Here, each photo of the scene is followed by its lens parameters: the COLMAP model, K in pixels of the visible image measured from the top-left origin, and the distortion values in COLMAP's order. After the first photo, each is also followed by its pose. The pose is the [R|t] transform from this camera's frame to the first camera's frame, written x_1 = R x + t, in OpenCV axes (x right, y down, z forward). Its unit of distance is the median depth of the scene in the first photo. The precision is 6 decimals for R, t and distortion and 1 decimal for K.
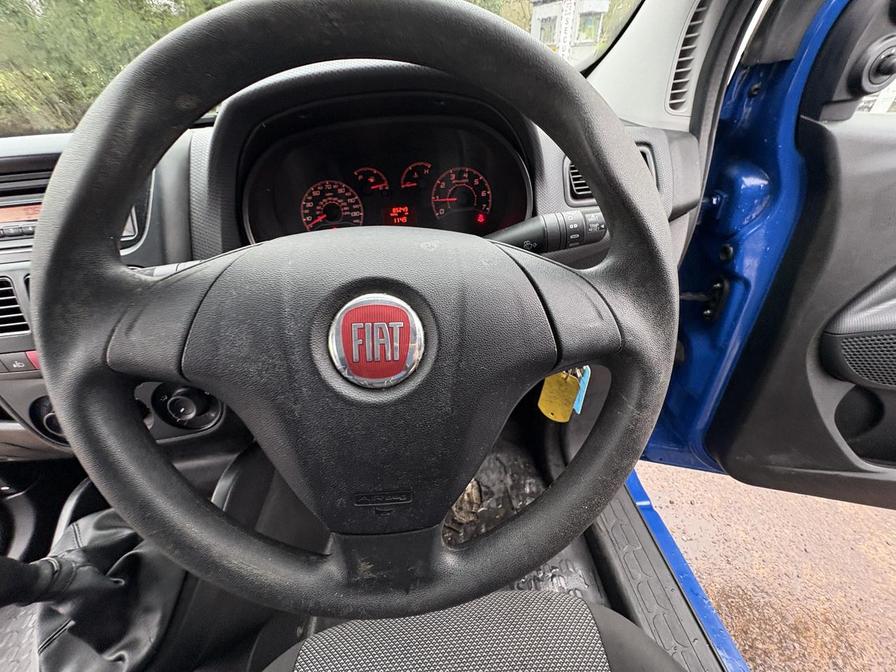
lens RADIAL K [[356.7, 0, 448.0], [0, 356.7, 336.0], [0, 0, 1]] dist [0.000194, -0.000065]
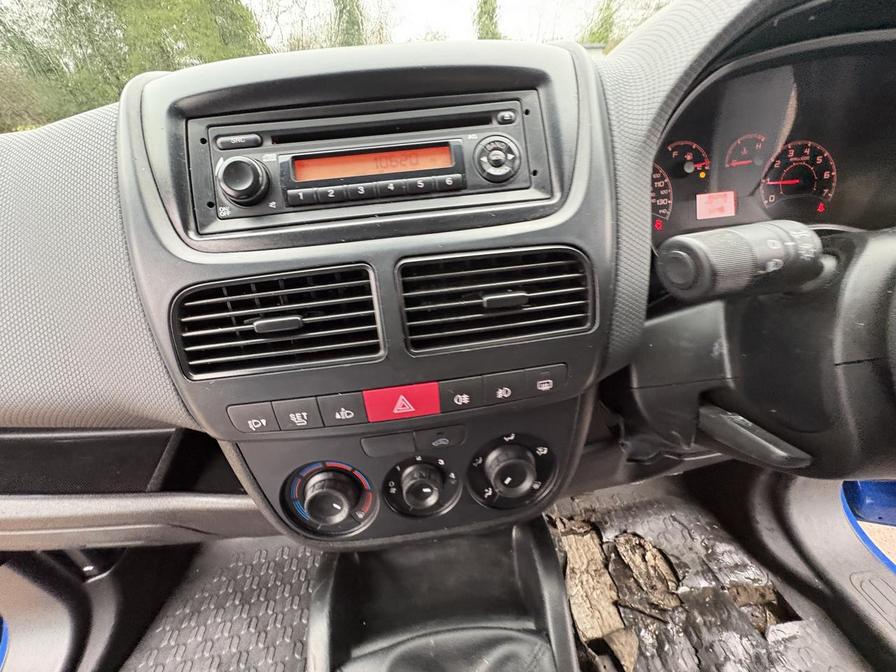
lens RADIAL K [[356.7, 0, 448.0], [0, 356.7, 336.0], [0, 0, 1]] dist [0.000194, -0.000065]
pose [[0.999960, -0.008919, -0.000766, -0.702099], [0.008800, 0.995137, -0.098110, 0.008238], [0.001637, 0.098100, 0.995175, 0.275680]]
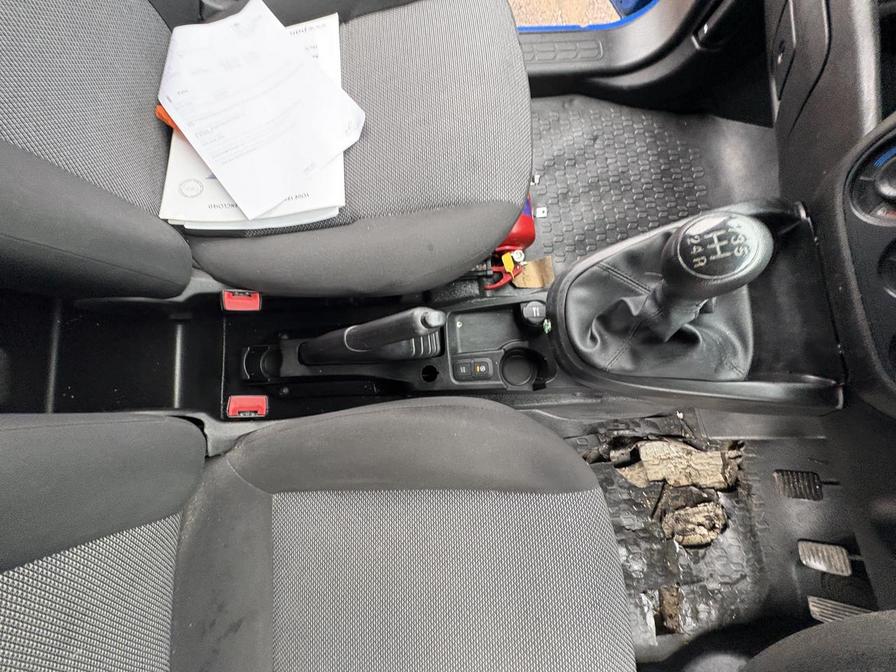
lens RADIAL K [[356.7, 0, 448.0], [0, 356.7, 336.0], [0, 0, 1]] dist [0.000194, -0.000065]
pose [[-0.038221, 0.997020, -0.067016, -0.577434], [-0.613441, 0.029530, 0.789188, 0.207315], [0.788815, 0.071274, 0.610484, -0.034242]]
